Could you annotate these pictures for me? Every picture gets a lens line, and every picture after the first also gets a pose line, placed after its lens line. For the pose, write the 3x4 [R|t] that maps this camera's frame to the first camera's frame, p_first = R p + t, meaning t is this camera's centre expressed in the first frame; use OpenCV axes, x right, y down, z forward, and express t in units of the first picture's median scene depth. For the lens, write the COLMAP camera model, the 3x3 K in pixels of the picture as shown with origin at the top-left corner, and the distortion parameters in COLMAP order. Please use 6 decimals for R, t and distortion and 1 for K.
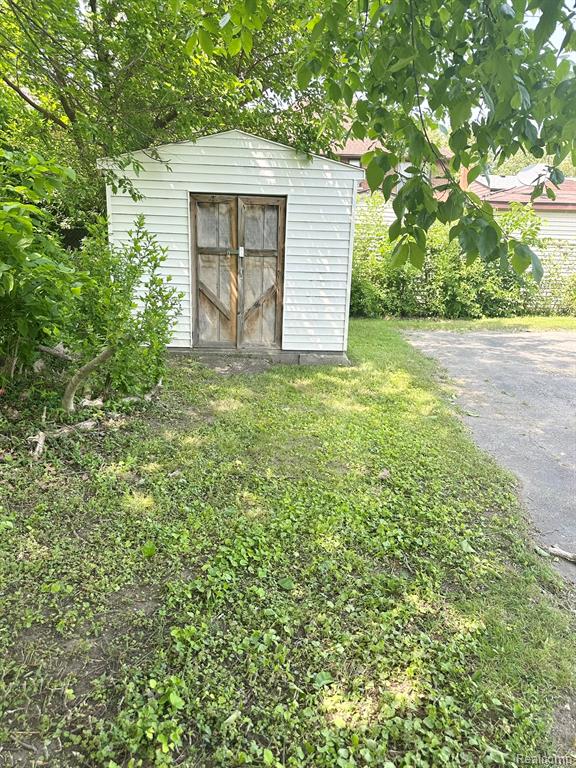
lens RADIAL K [[543.6, 0, 288.0], [0, 543.6, 384.3], [0, 0, 1]] dist [-0.006834, -0.005321]
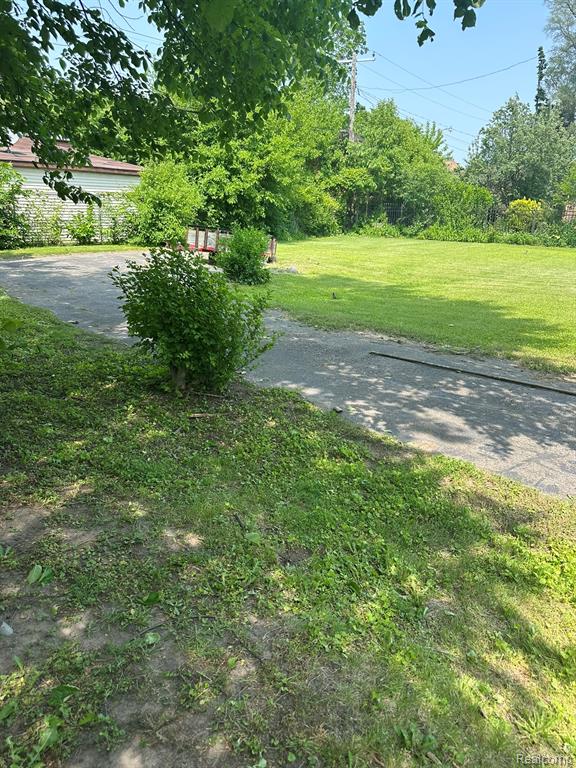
lens RADIAL K [[543.6, 0, 288.2], [0, 543.6, 383.7], [0, 0, 1]] dist [-0.006834, -0.005321]
pose [[0.627511, -0.243221, 0.739644, -0.241820], [0.194501, 0.968807, 0.153564, 0.125121], [-0.753922, 0.047499, 0.655244, -0.371728]]
